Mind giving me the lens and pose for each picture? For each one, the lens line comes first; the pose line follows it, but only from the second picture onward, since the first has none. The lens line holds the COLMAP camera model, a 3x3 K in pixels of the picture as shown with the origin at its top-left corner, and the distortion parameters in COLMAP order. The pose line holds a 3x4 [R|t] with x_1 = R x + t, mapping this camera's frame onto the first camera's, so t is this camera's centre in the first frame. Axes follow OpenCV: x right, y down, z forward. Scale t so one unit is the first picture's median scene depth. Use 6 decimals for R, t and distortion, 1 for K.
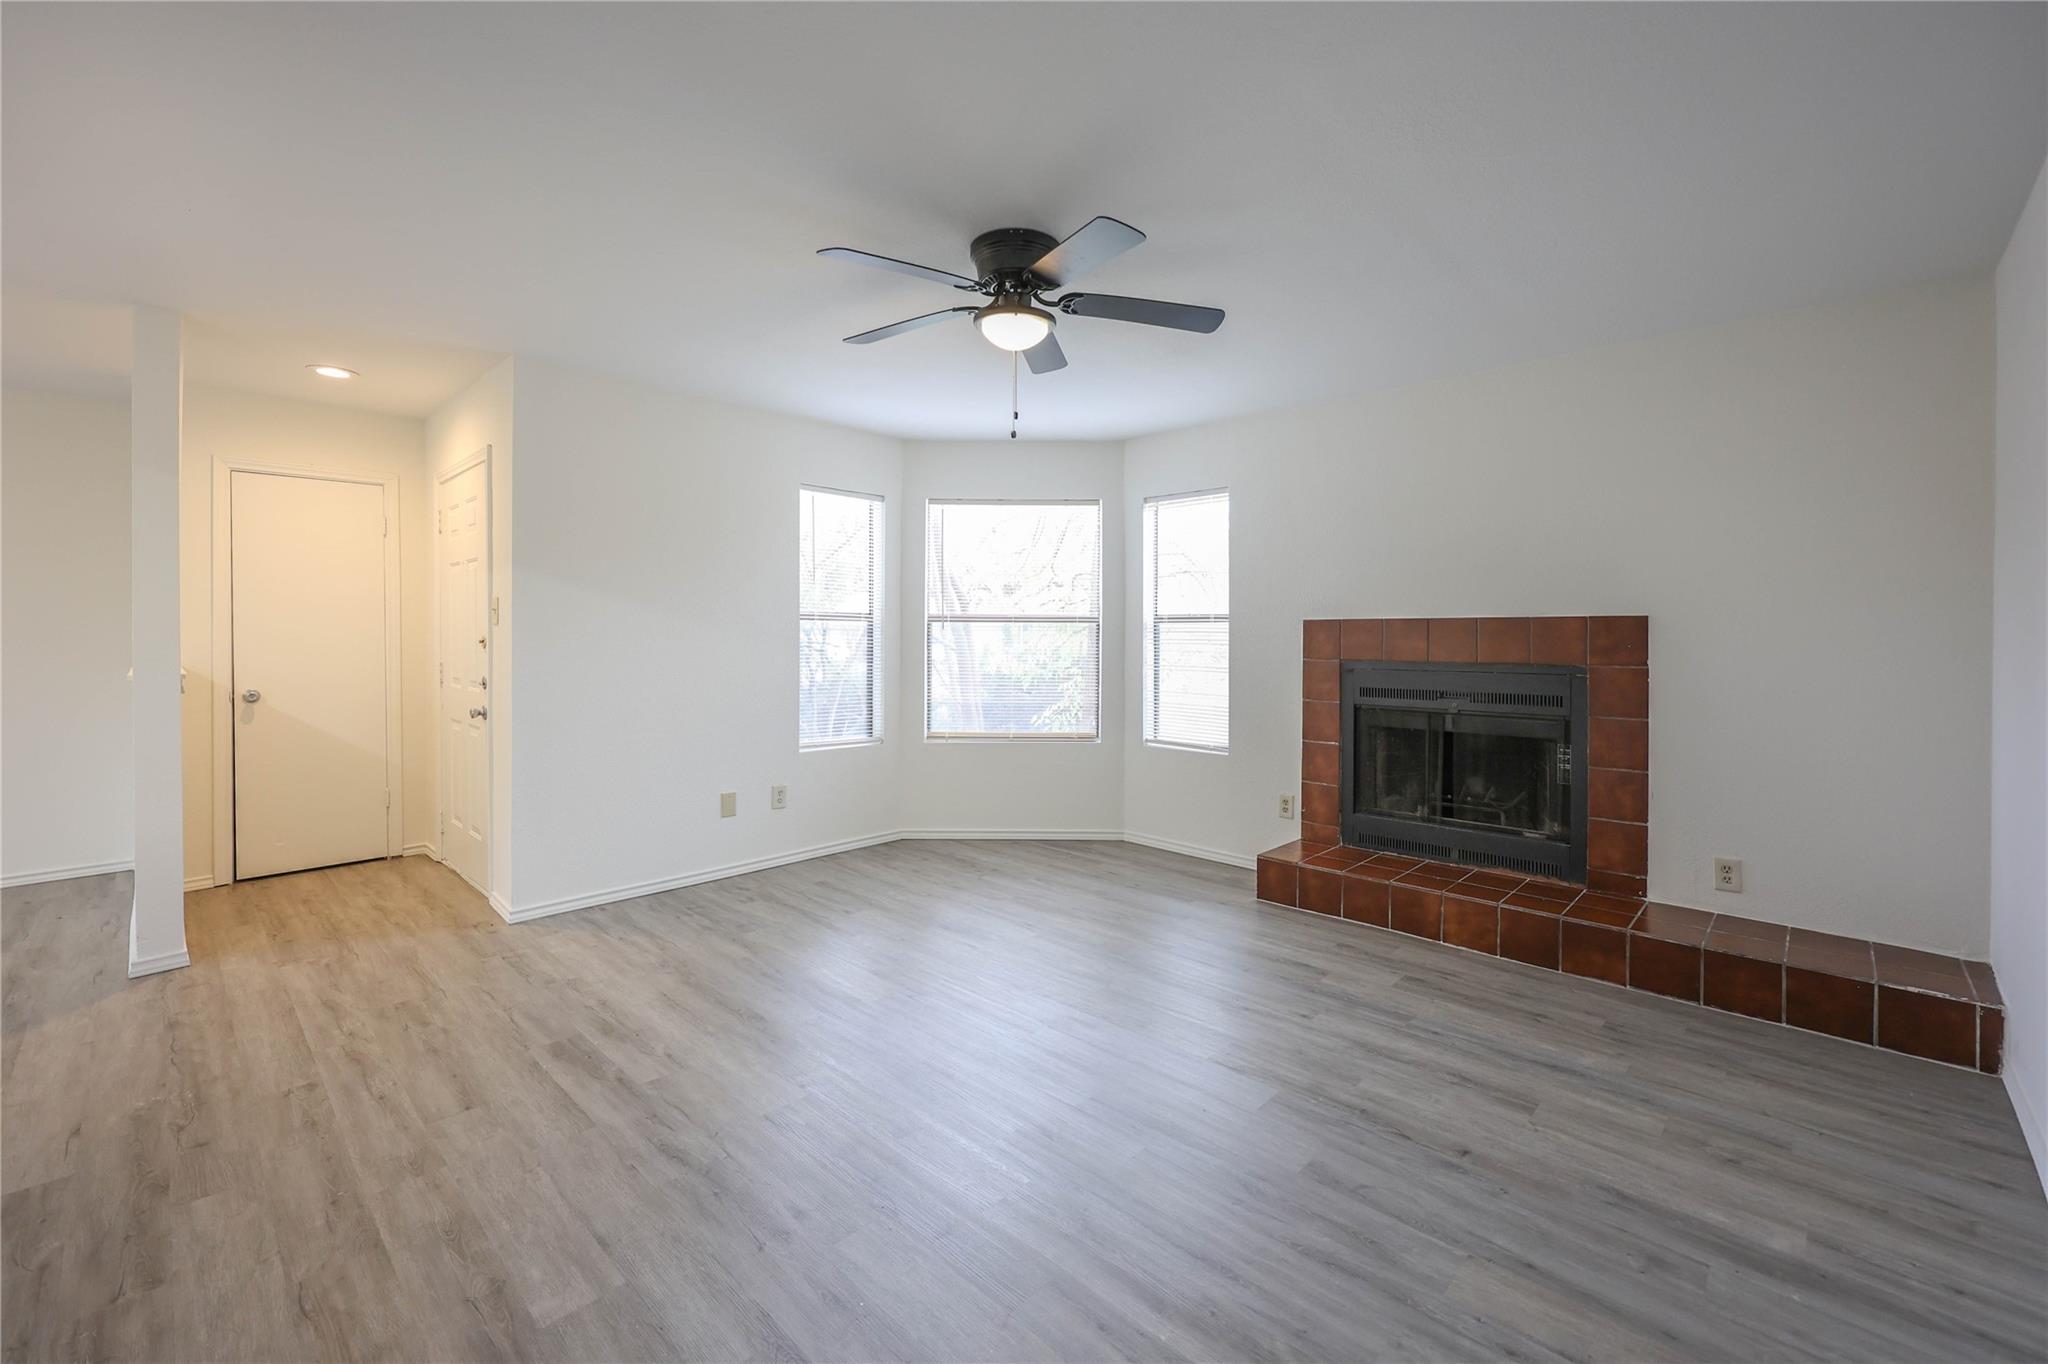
lens RADIAL K [[850.8, 0, 1024.6], [0, 850.8, 632.2], [0, 0, 1]] dist [-0.000178, -0.000143]
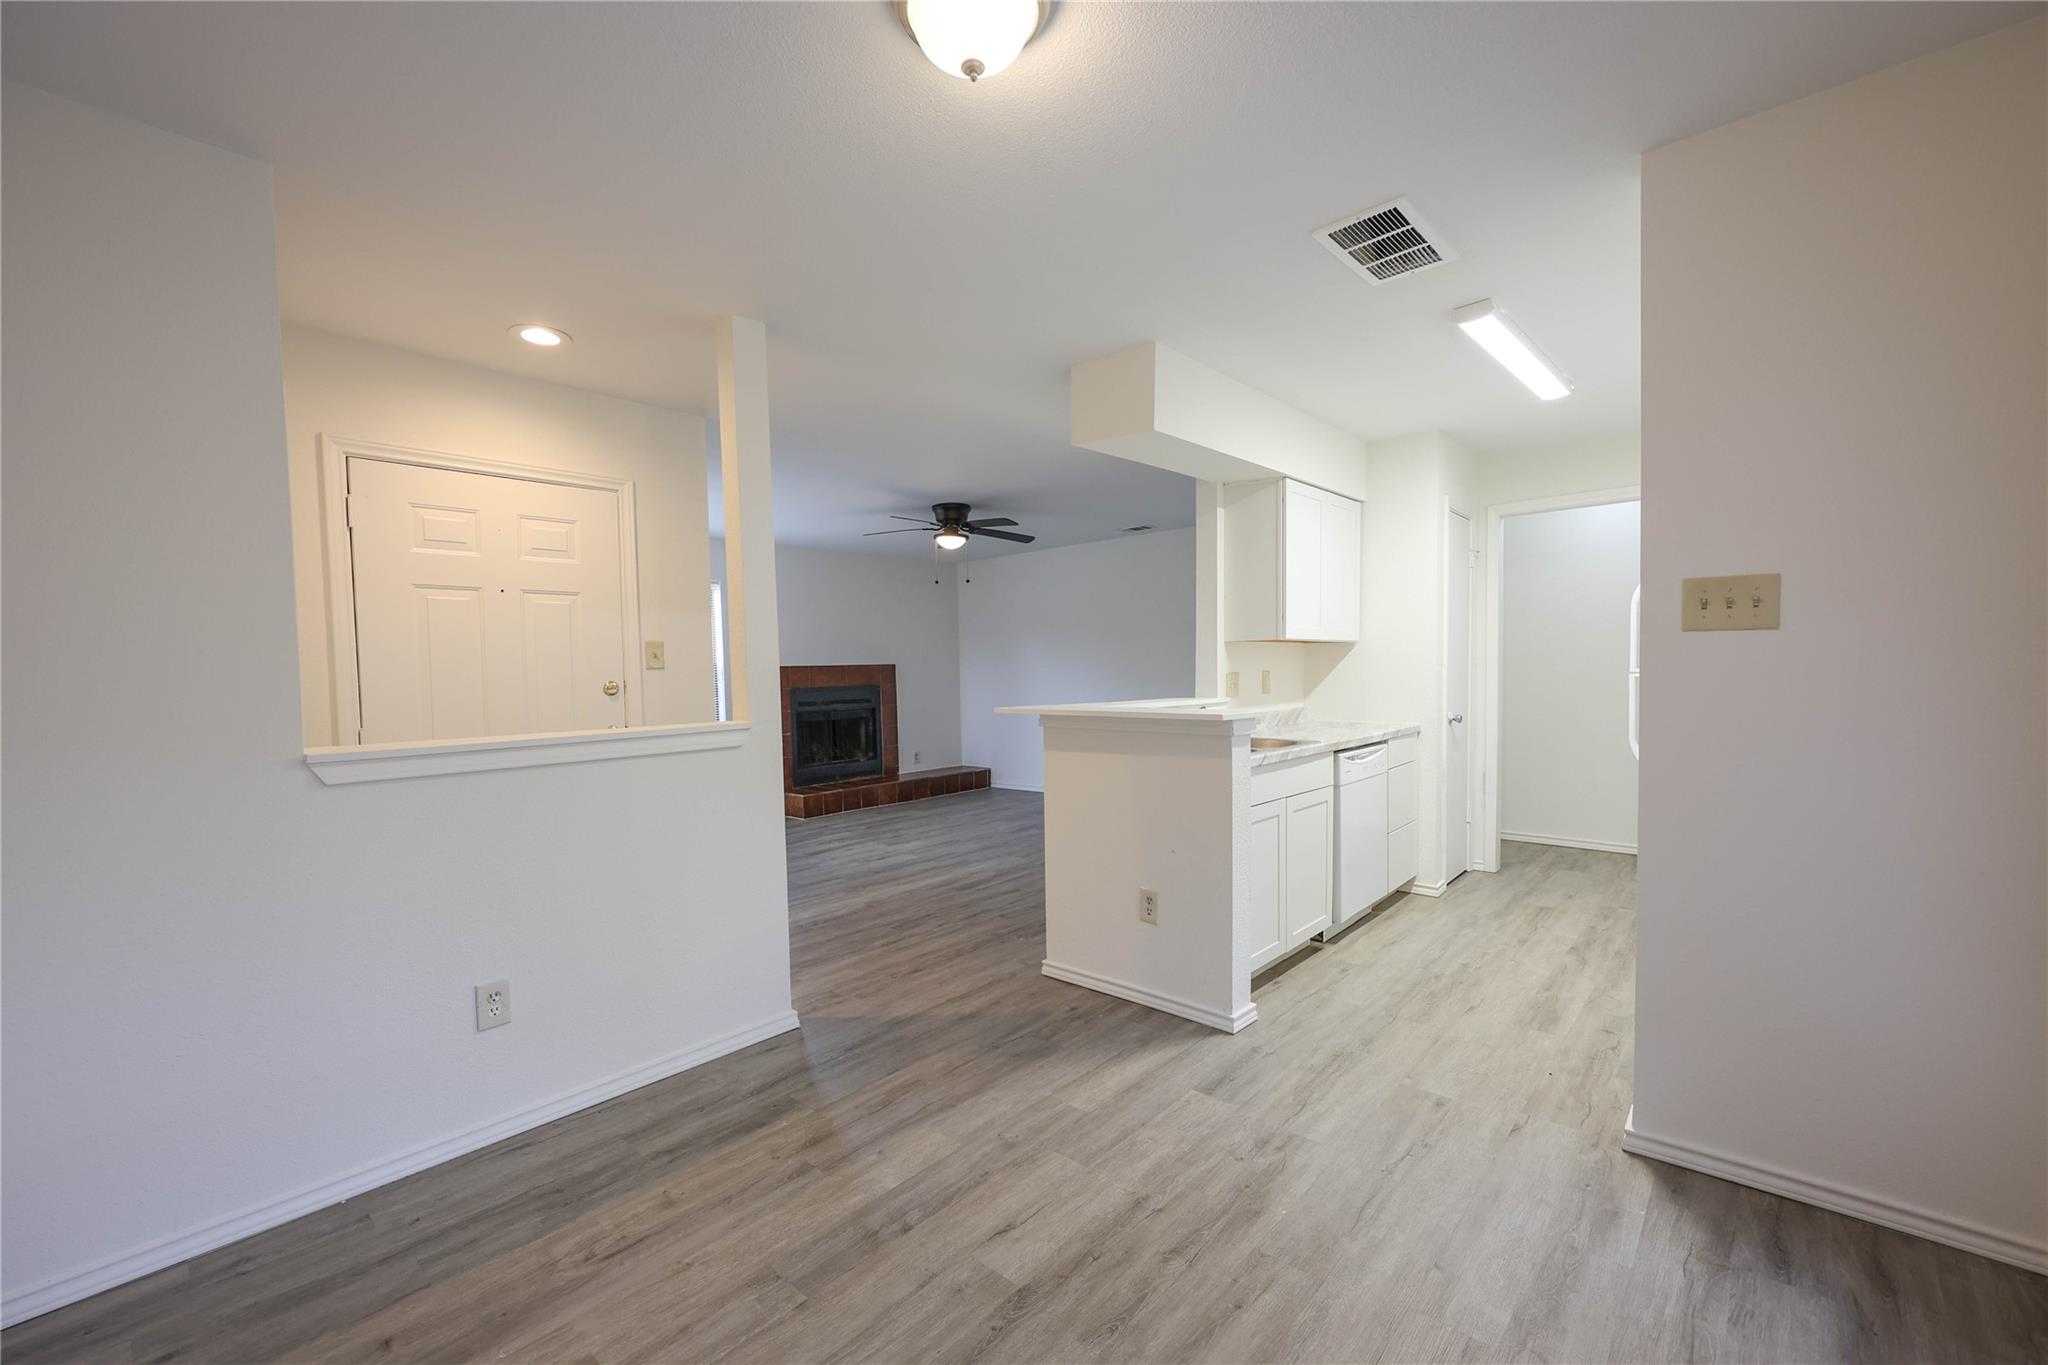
lens RADIAL K [[843.5, 0, 1024.7], [0, 843.5, 698.6], [0, 0, 1]] dist [0.000741, 0.000064]
pose [[-0.032417, -0.037908, 0.998755, -1.782246], [0.021330, 0.999027, 0.038611, -0.005814], [-0.999247, 0.022555, -0.031577, 0.668713]]
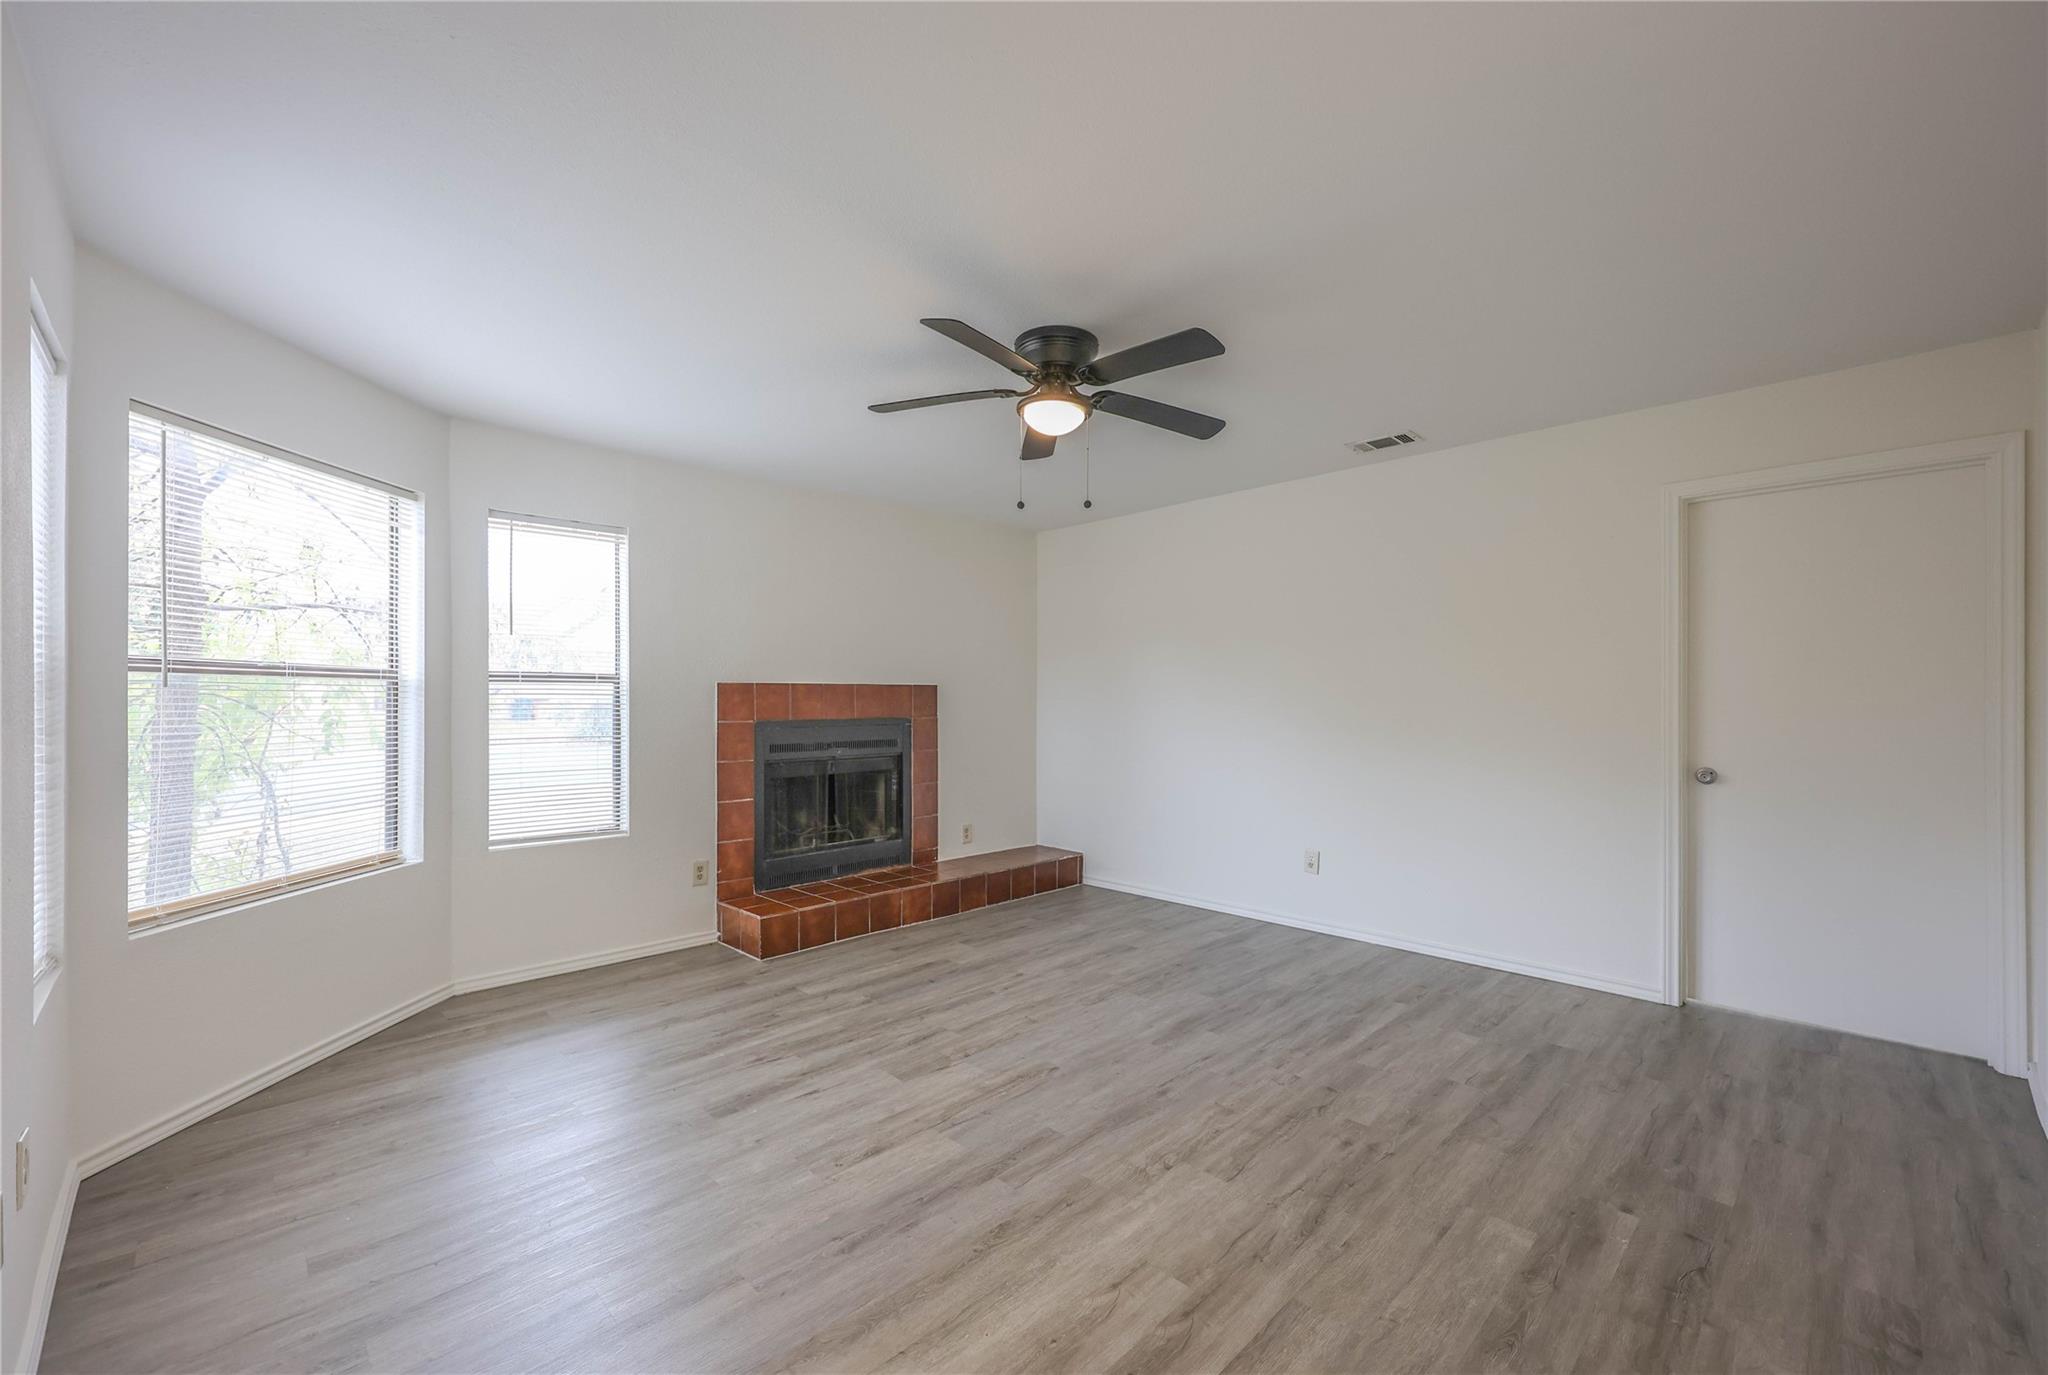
lens RADIAL K [[829.7, 0, 1029.9], [0, 829.7, 696.0], [0, 0, 1]] dist [0.000220, 0.000136]
pose [[0.022819, -0.001025, 0.999739, -0.808517], [-0.001511, 0.999998, 0.001060, -0.000418], [-0.999738, -0.001535, 0.022817, 0.763406]]
